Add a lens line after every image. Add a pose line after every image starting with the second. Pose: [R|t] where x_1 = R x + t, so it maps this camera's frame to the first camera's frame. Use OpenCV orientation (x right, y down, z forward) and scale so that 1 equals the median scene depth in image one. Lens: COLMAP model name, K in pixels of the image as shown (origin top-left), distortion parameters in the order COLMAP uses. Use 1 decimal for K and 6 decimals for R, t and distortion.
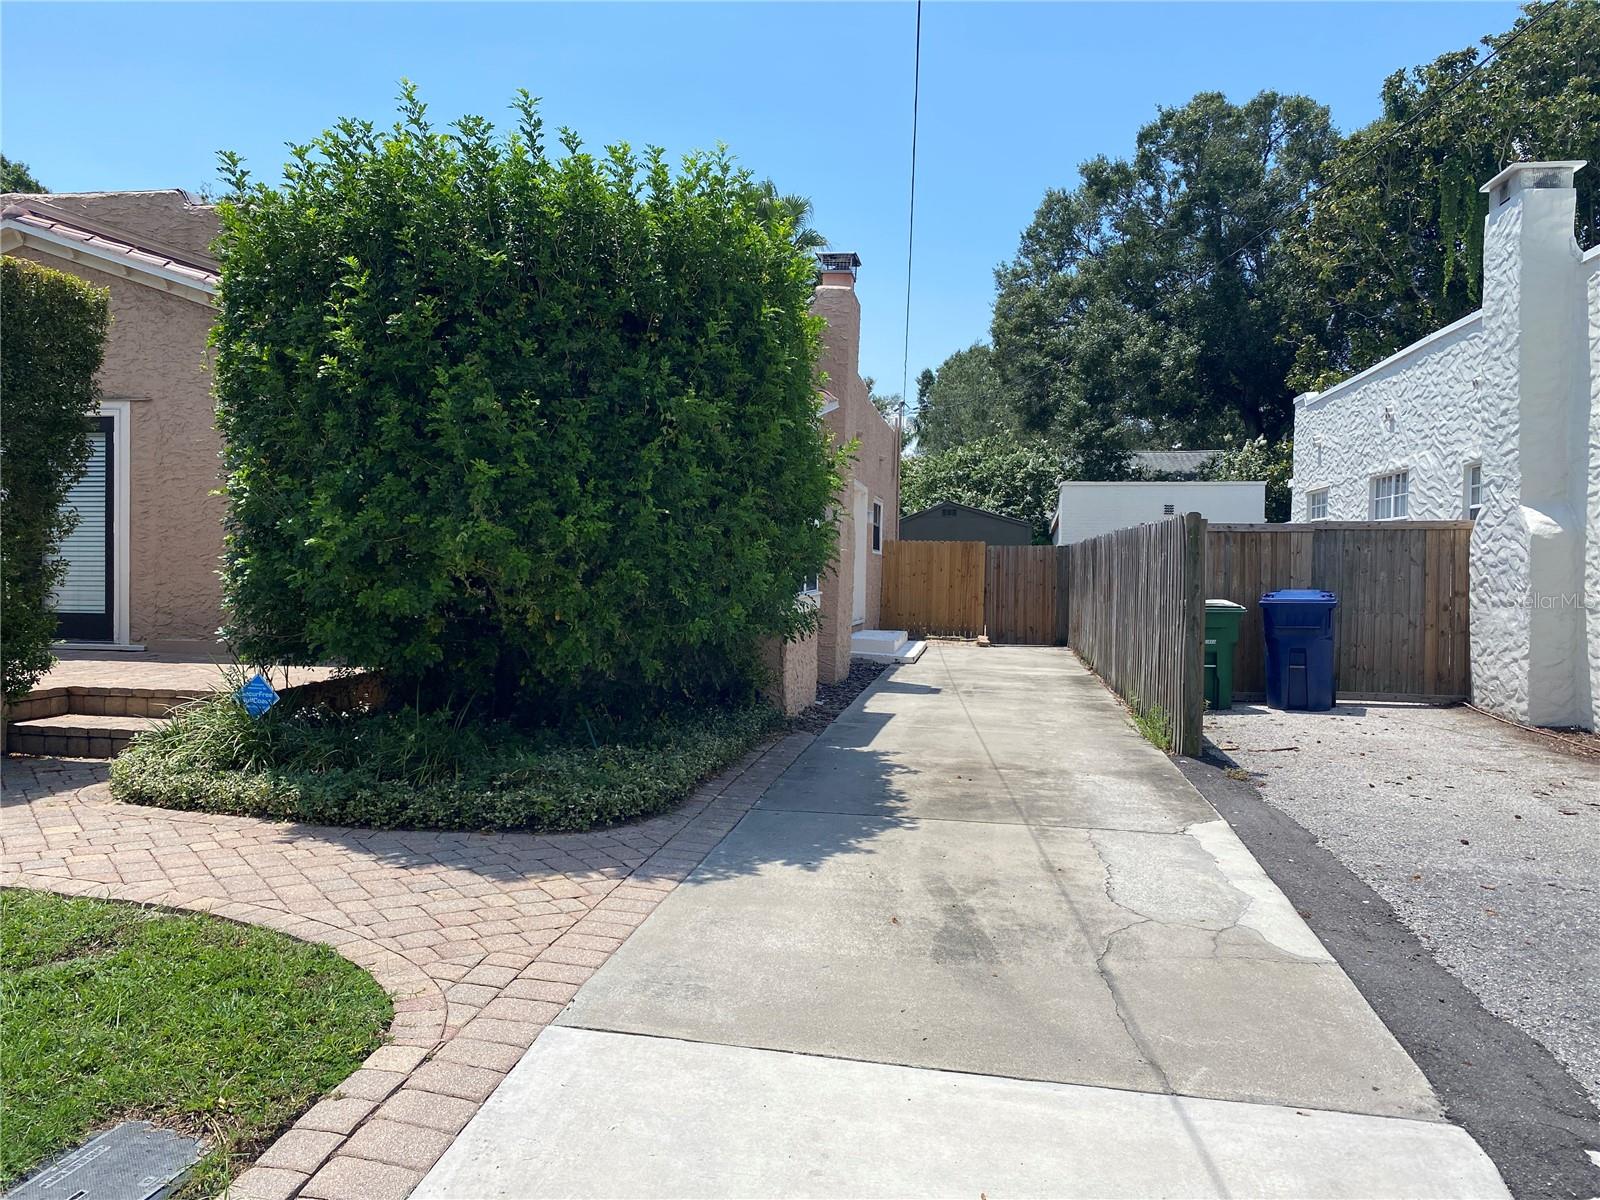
lens RADIAL K [[1223.8, 0, 803.1], [0, 1223.8, 592.7], [0, 0, 1]] dist [0.030942, -0.013313]
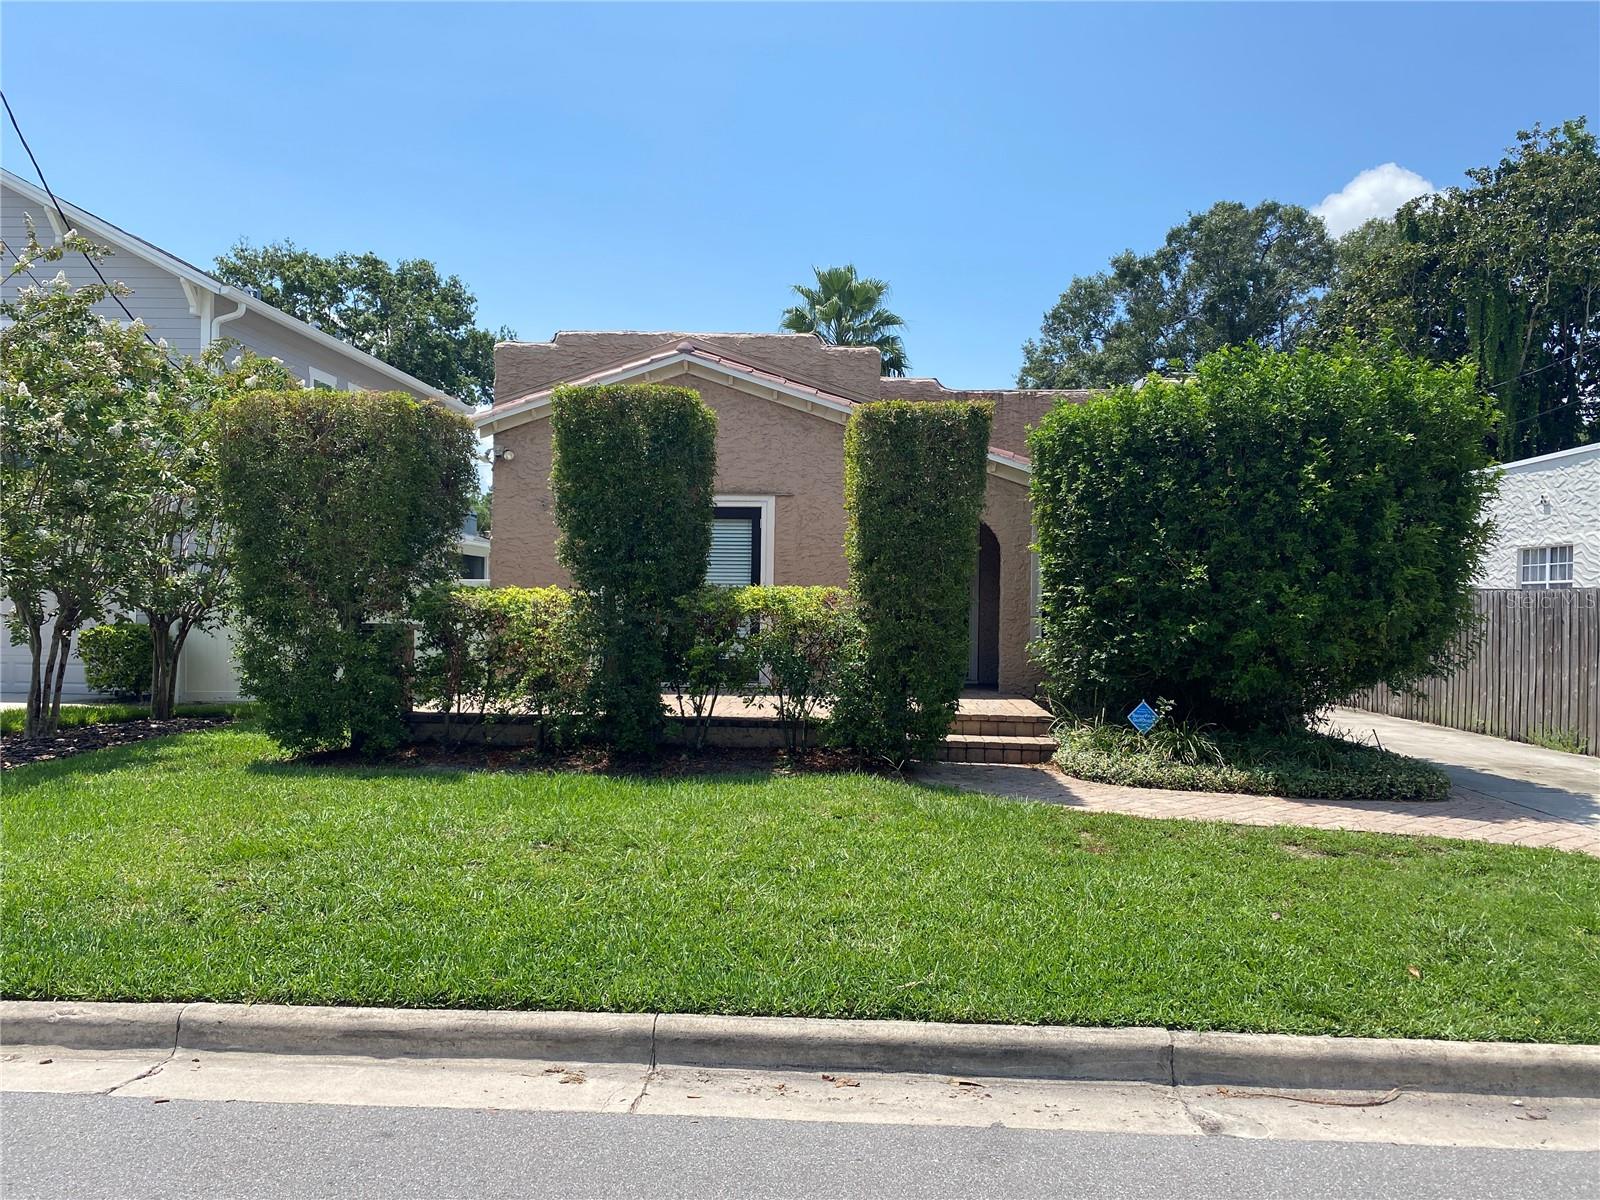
lens RADIAL K [[1223.8, 0, 796.7], [0, 1223.8, 605.0], [0, 0, 1]] dist [0.030942, -0.013313]
pose [[0.992726, 0.001199, 0.120391, -0.283490], [0.001571, 0.999736, -0.022908, -0.004905], [-0.120387, 0.022931, 0.992462, -0.112816]]
